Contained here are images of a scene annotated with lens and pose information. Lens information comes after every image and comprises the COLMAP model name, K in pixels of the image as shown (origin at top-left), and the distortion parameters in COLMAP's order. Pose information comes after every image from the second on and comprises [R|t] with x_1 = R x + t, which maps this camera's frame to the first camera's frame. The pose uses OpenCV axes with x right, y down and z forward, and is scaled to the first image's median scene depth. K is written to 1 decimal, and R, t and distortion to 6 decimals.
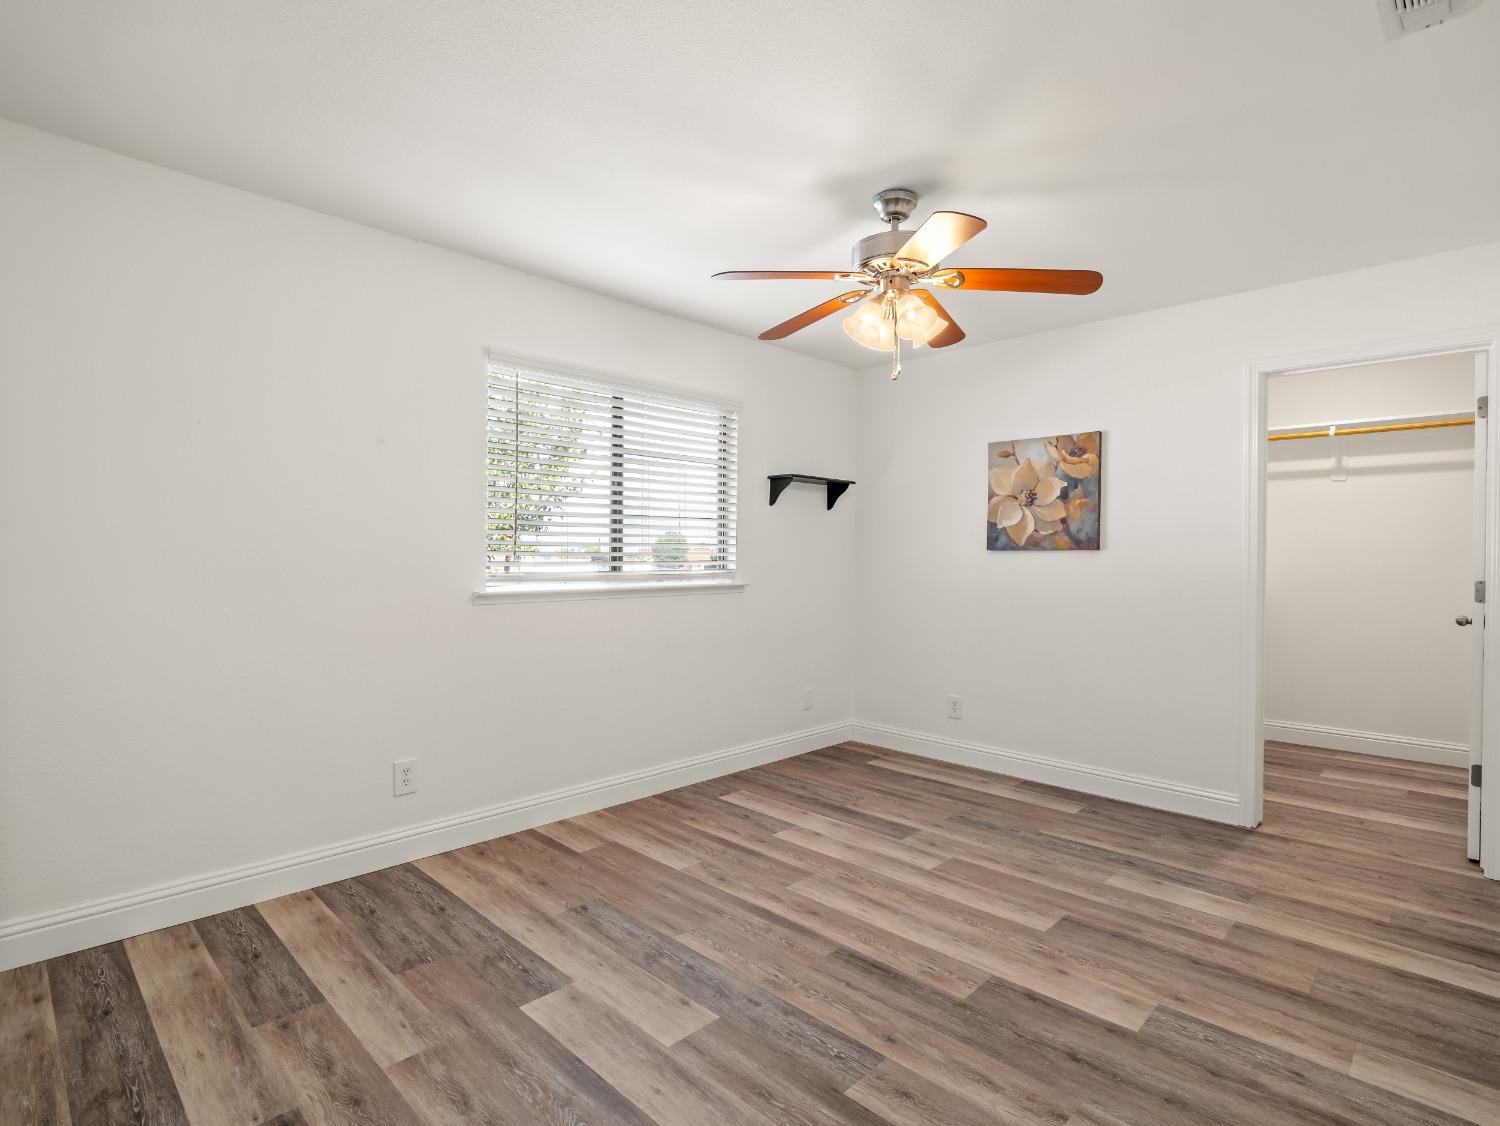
lens RADIAL K [[755.3, 0, 751.2], [0, 755.3, 560.4], [0, 0, 1]] dist [-0.000654, -0.002650]
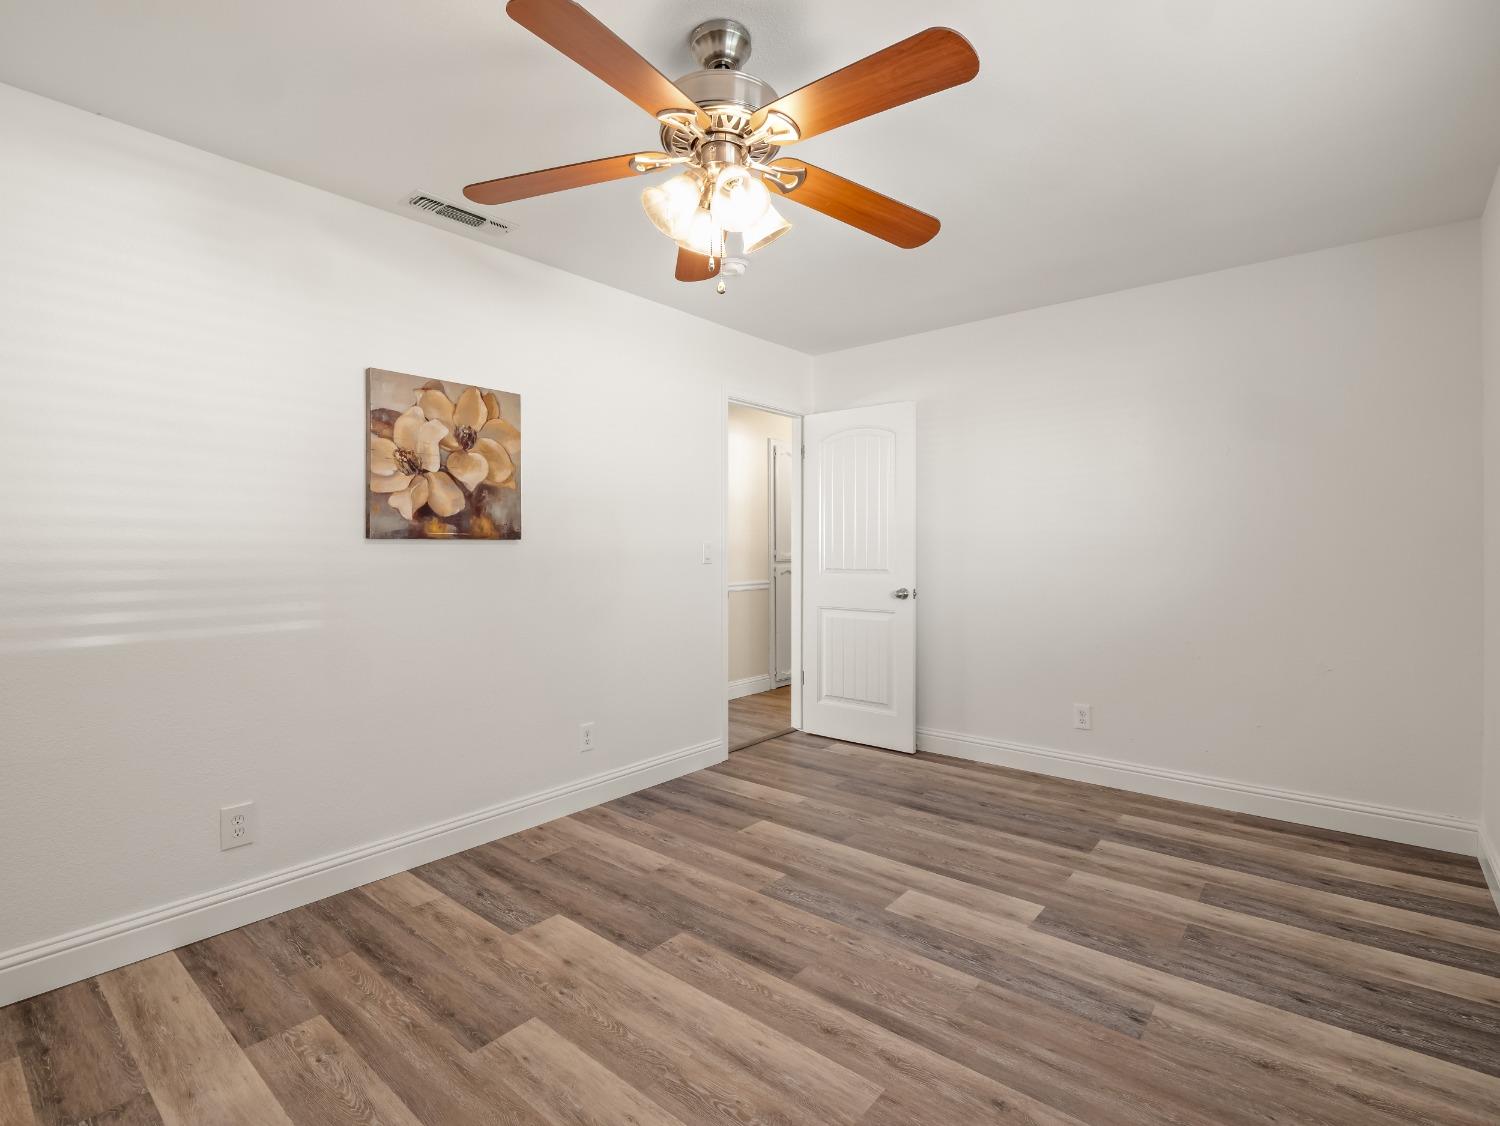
lens RADIAL K [[730.1, 0, 748.2], [0, 730.1, 556.5], [0, 0, 1]] dist [-0.013809, -0.000702]
pose [[-0.997137, -0.004617, -0.075471, 0.259021], [-0.005924, 0.999836, 0.017093, -0.003499], [0.075380, 0.017491, -0.997001, 2.021539]]
